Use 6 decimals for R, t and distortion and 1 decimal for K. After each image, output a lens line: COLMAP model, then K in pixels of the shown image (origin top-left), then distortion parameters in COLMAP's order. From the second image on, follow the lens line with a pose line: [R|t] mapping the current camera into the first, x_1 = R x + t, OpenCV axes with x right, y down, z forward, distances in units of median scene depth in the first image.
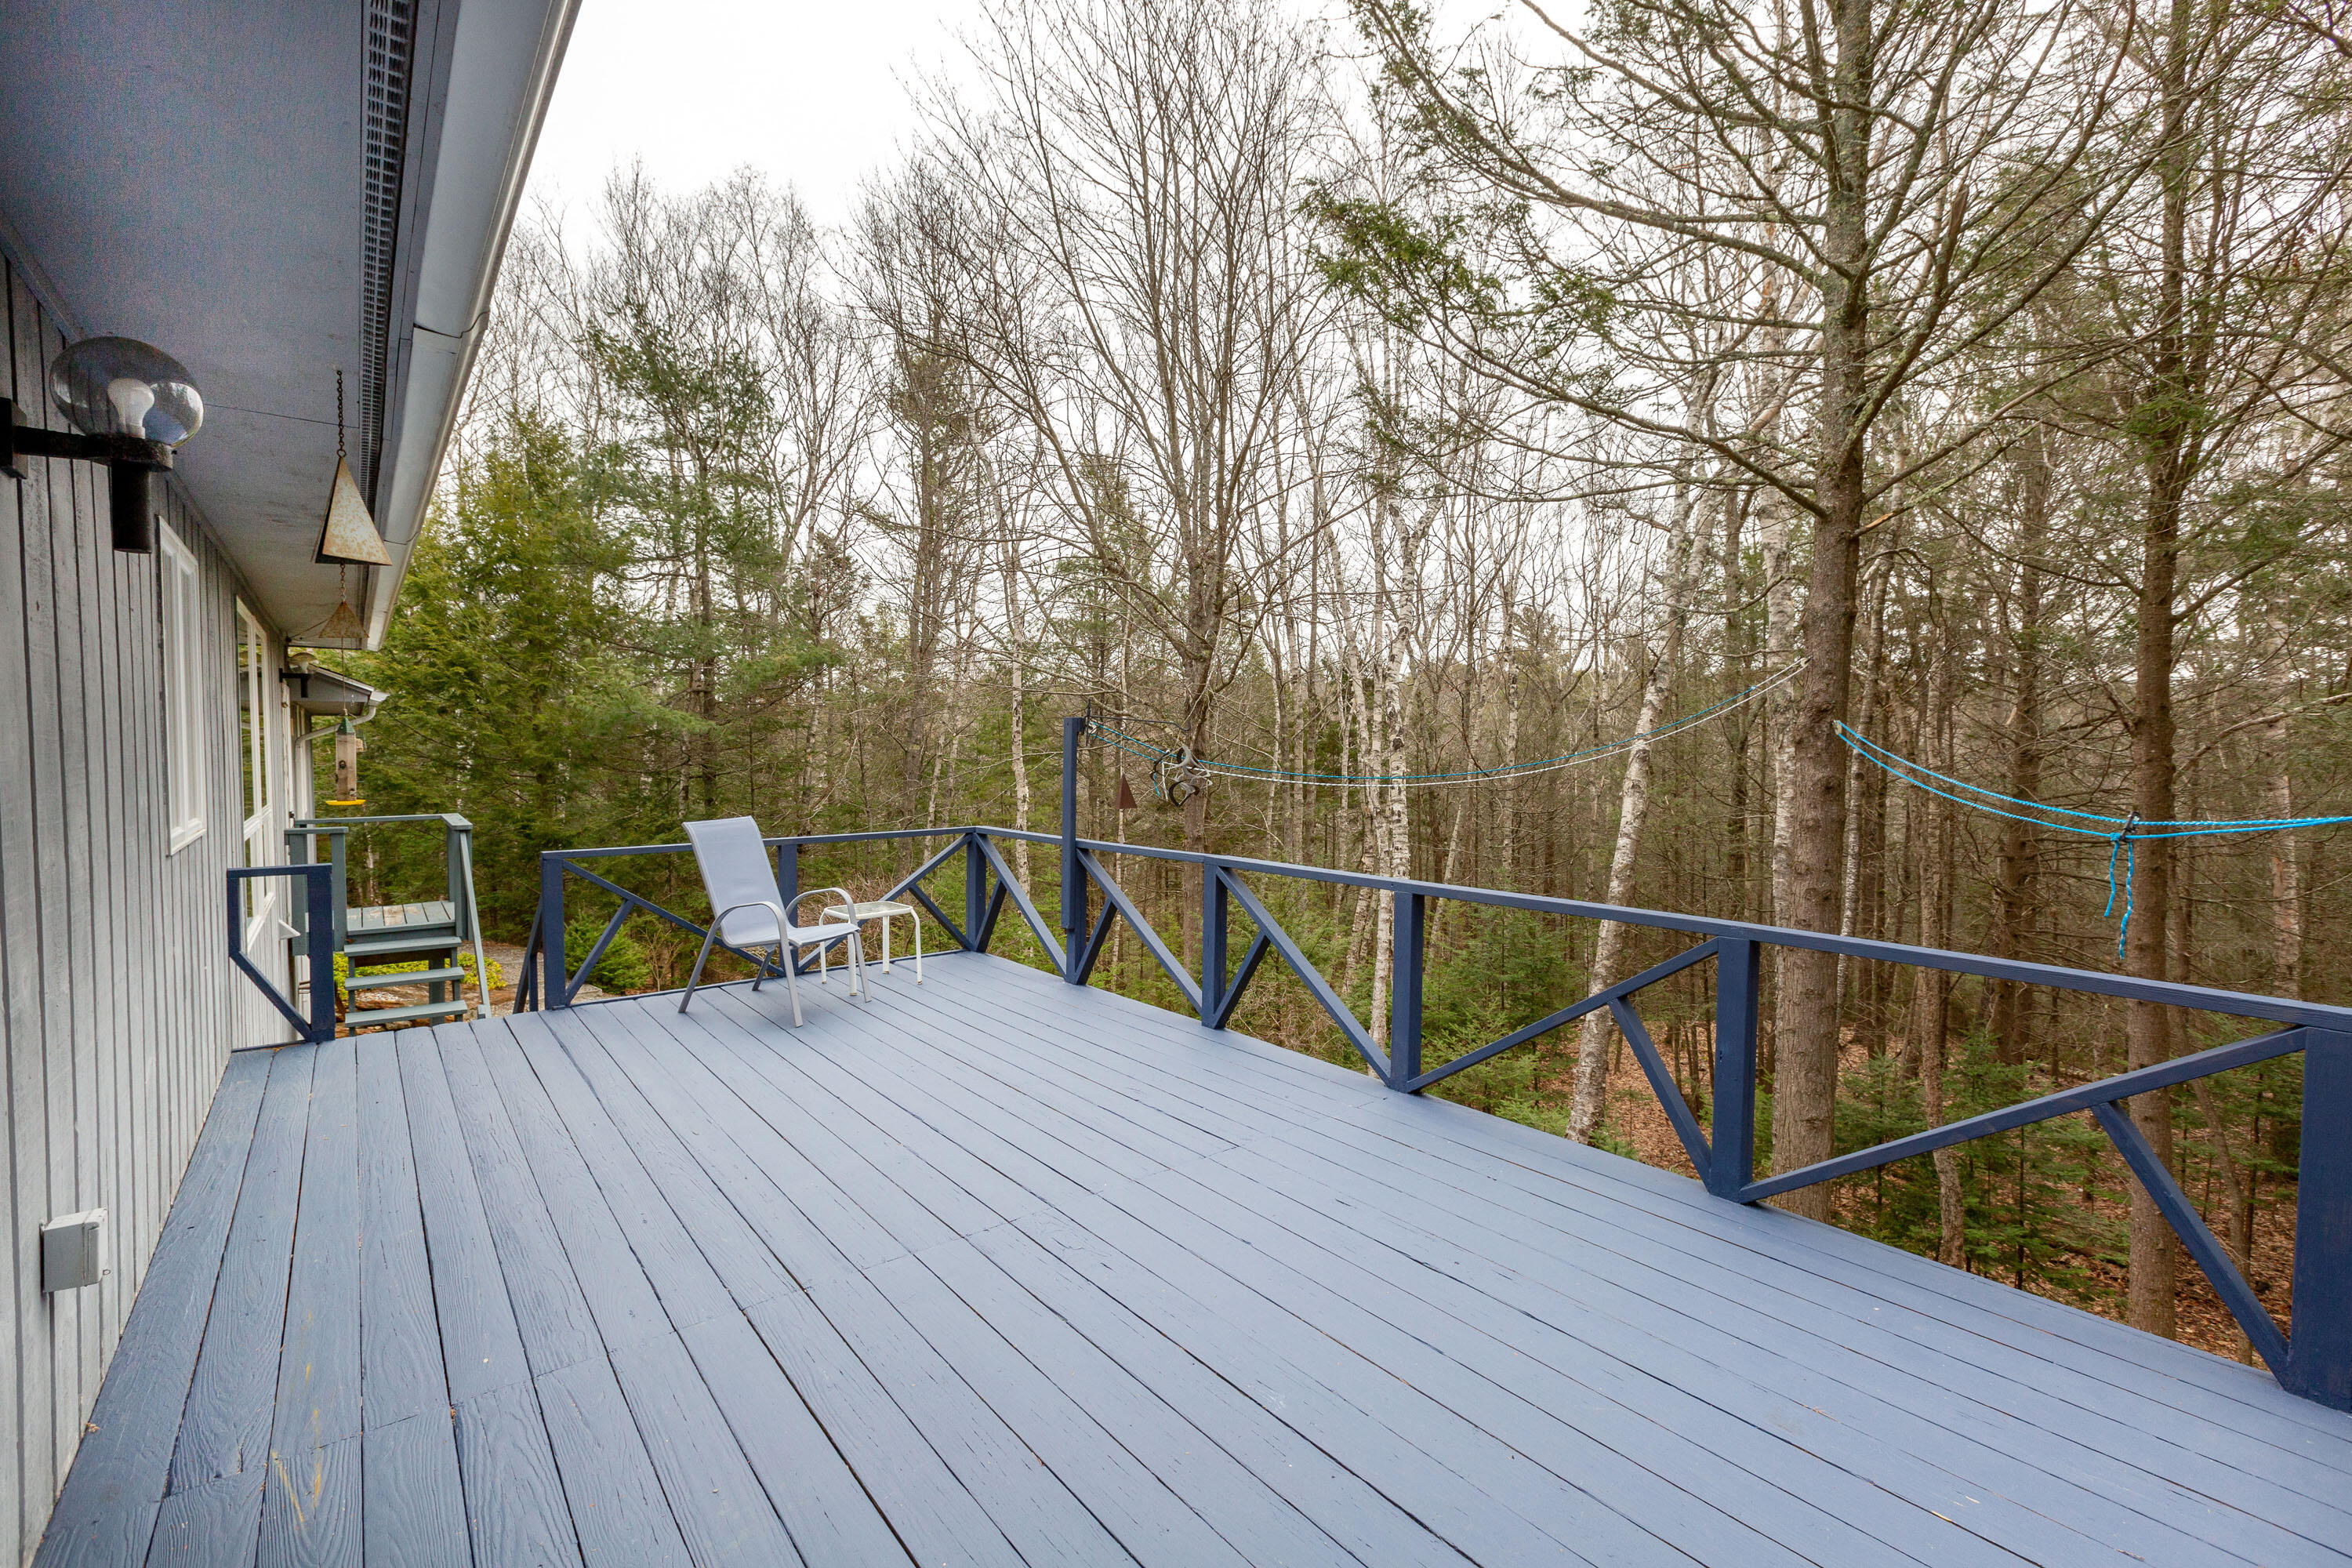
lens RADIAL K [[1068.6, 0, 1172.9], [0, 1068.6, 780.9], [0, 0, 1]] dist [-0.000609, -0.000323]
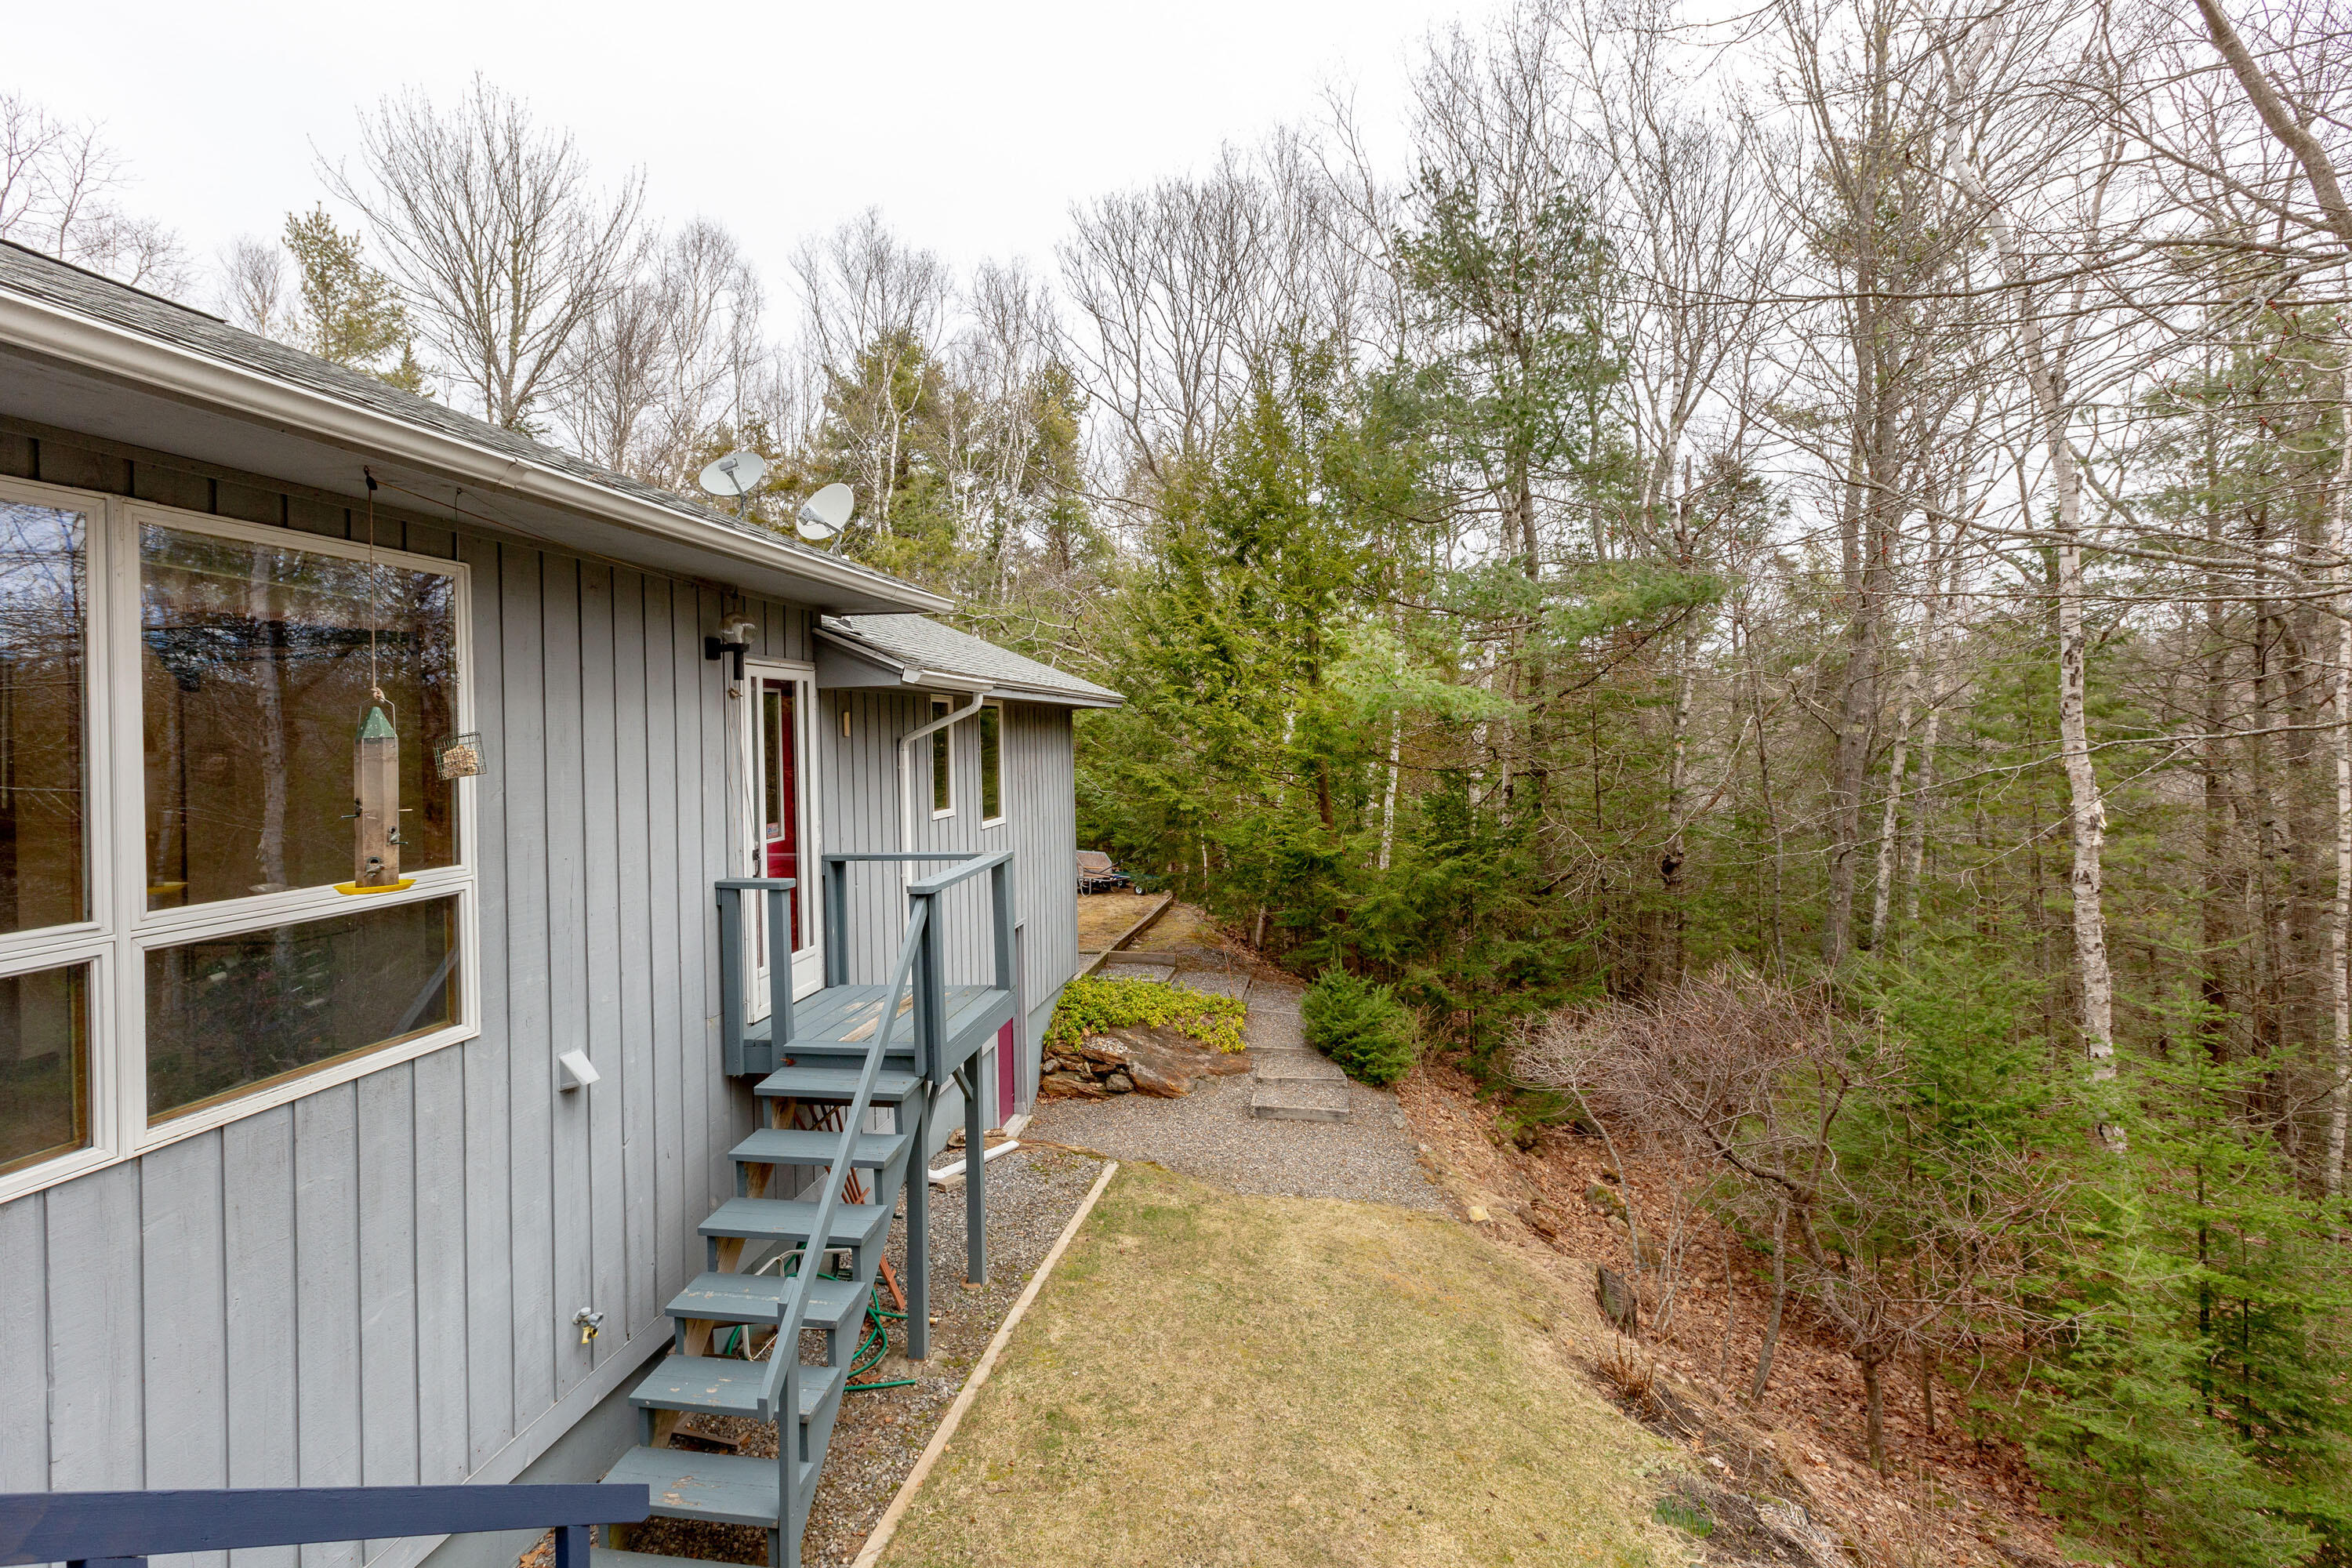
lens RADIAL K [[1068.6, 0, 1166.4], [0, 1068.6, 715.7], [0, 0, 1]] dist [-0.000609, -0.000323]
pose [[0.680307, -0.026431, -0.732450, -0.052519], [-0.004520, 0.999179, -0.040254, -0.010781], [0.732913, 0.030696, 0.679629, 0.254315]]
